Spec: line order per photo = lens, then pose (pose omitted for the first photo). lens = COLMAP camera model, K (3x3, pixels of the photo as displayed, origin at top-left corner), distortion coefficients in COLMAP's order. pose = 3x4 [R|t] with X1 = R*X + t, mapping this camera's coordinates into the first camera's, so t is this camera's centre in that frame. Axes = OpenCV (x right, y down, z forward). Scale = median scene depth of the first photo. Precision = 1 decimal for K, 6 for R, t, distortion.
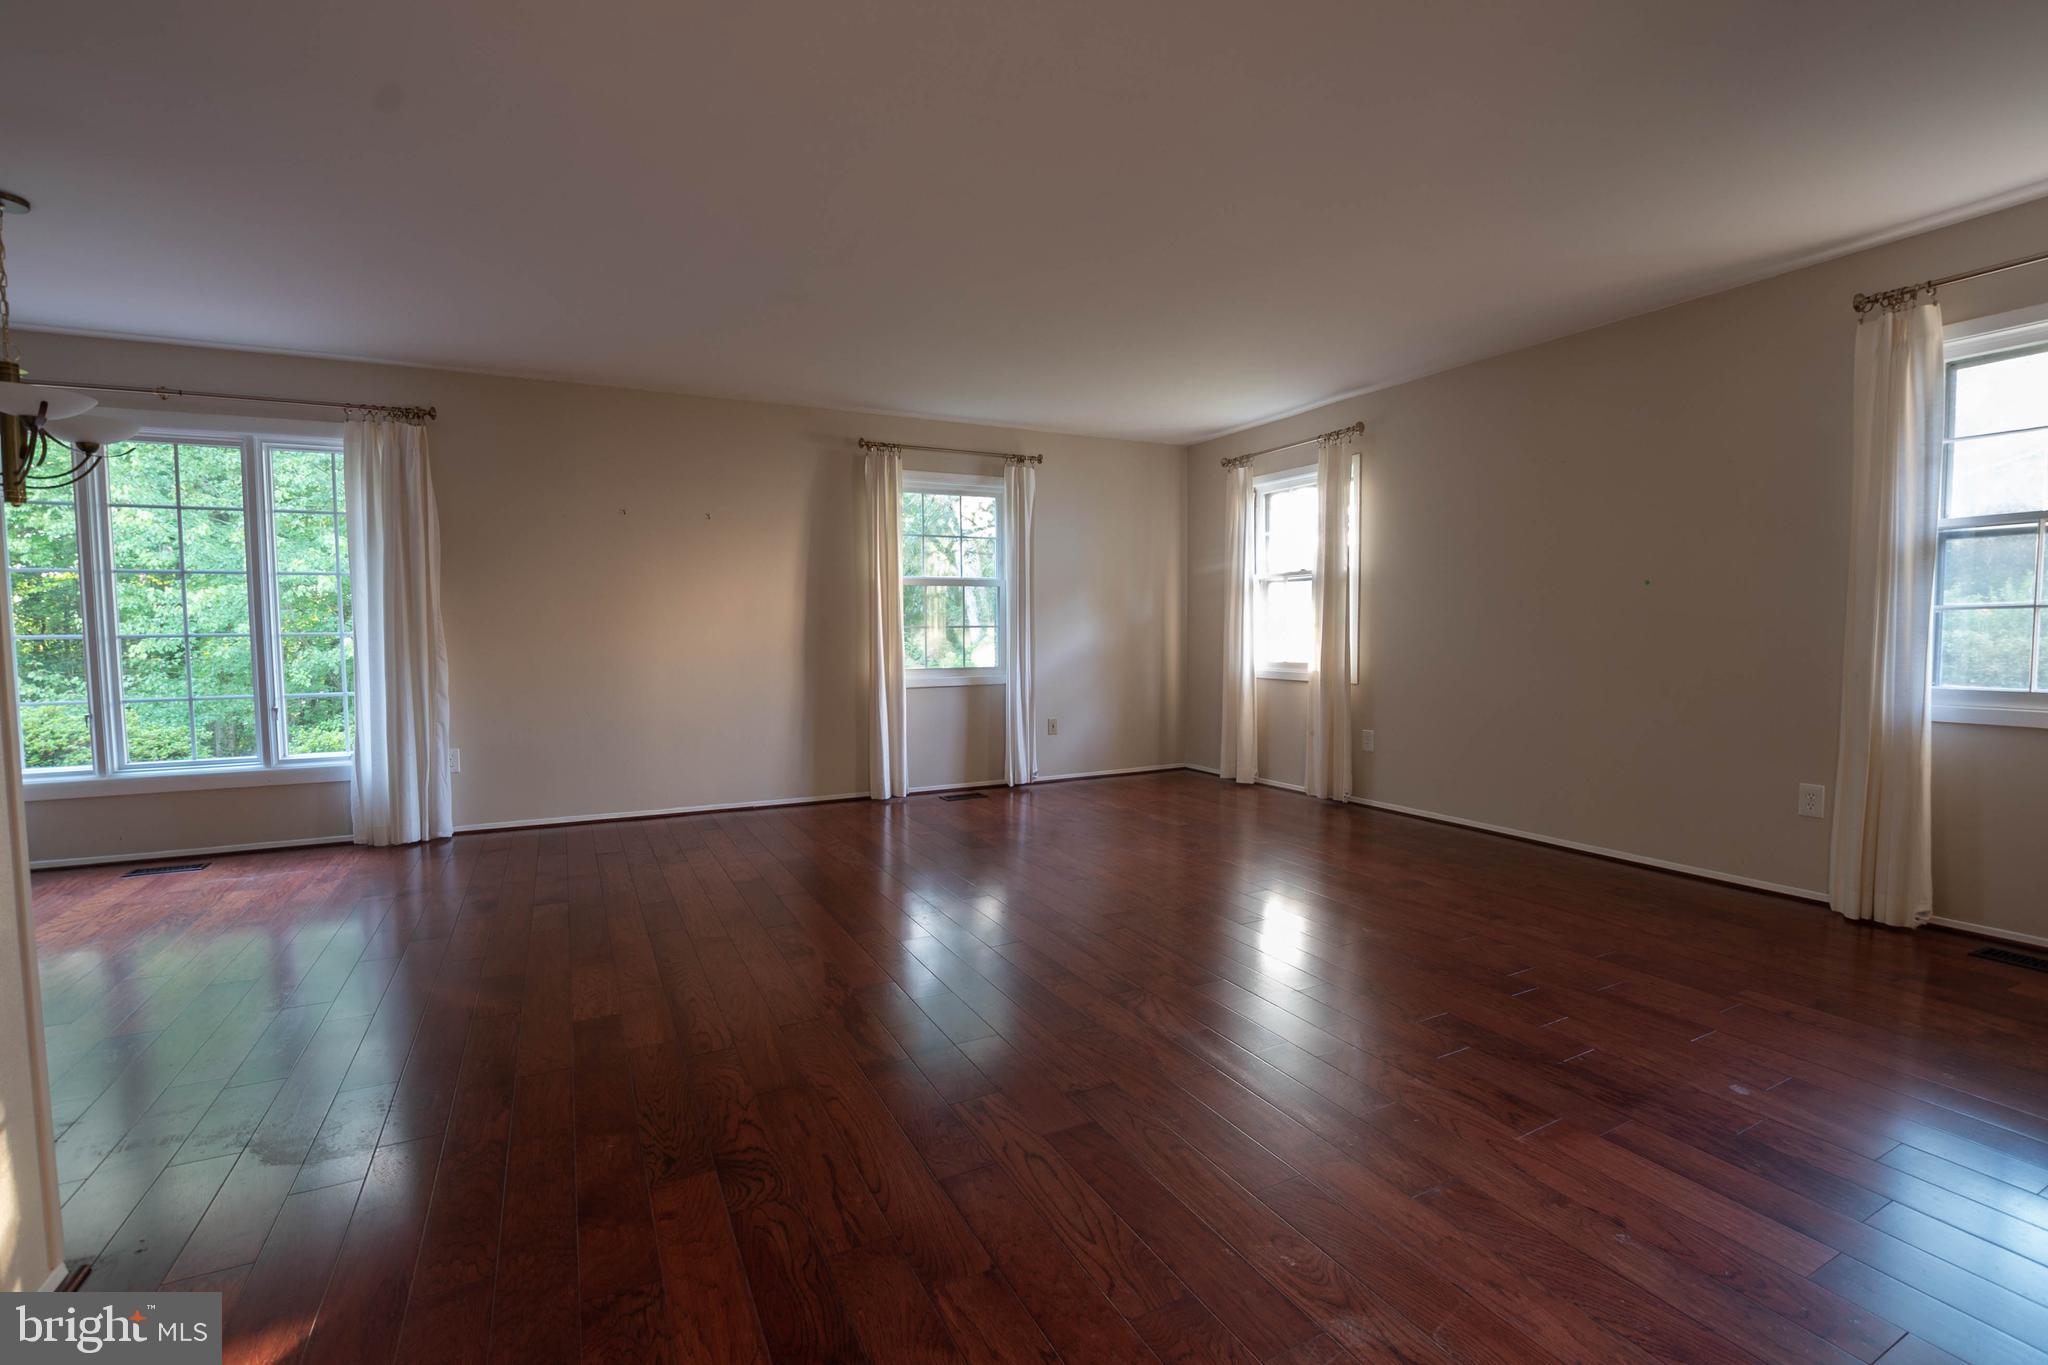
lens RADIAL K [[902.8, 0, 1015.7], [0, 902.8, 682.9], [0, 0, 1]] dist [-0.027847, 0.001230]
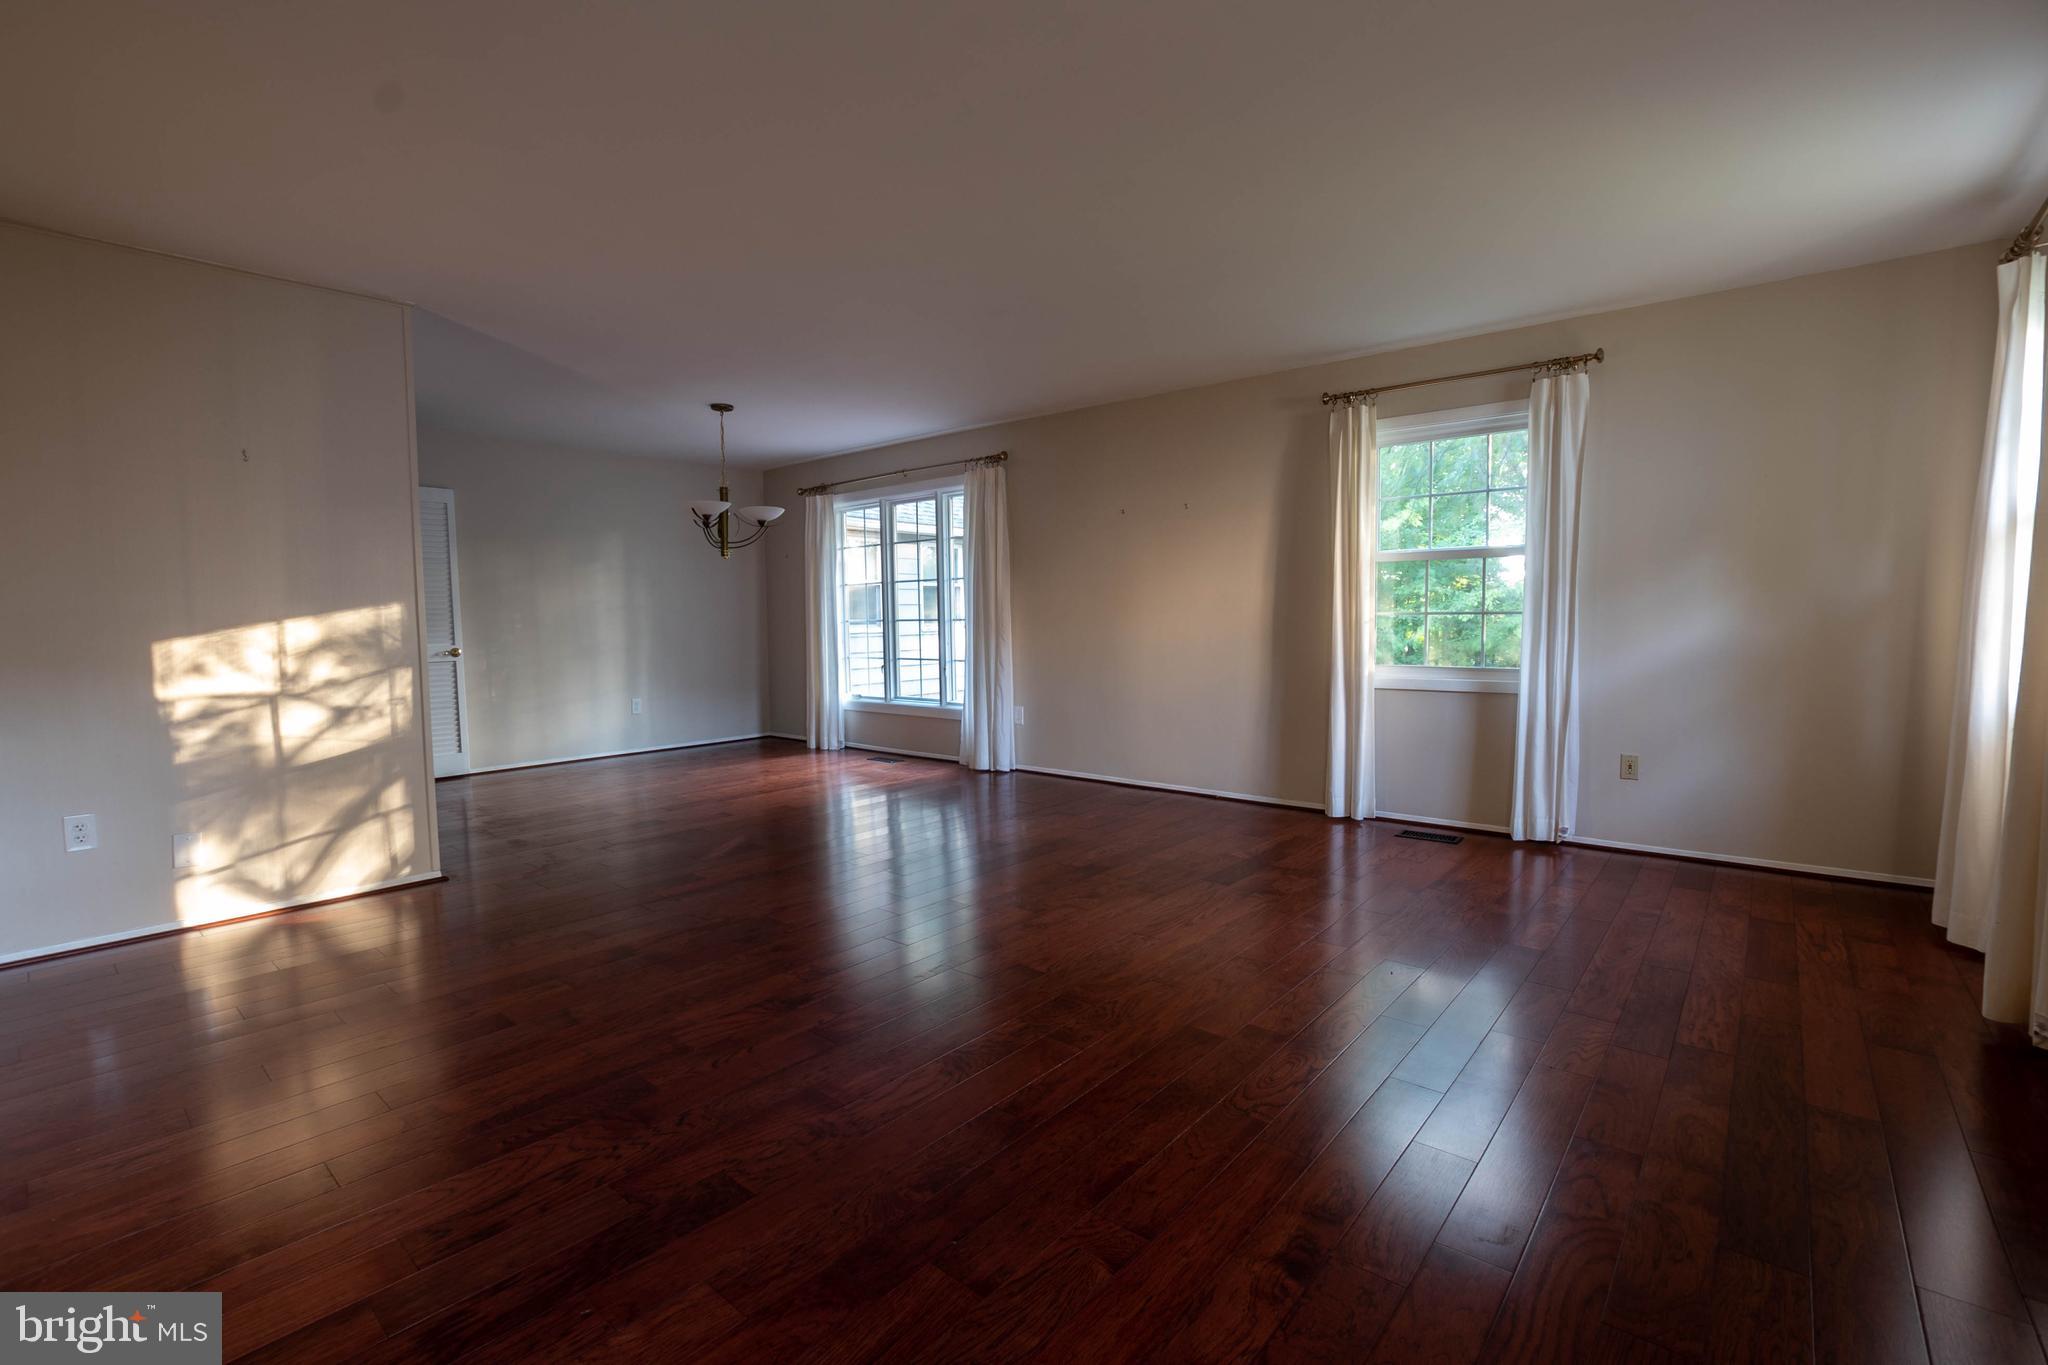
lens RADIAL K [[902.8, 0, 1018.4], [0, 902.8, 683.8], [0, 0, 1]] dist [-0.027847, 0.001230]
pose [[0.396669, 0.073944, -0.914978, 0.495913], [-0.041907, 0.997170, 0.062419, -0.036314], [0.917004, 0.013585, 0.398646, 0.383325]]
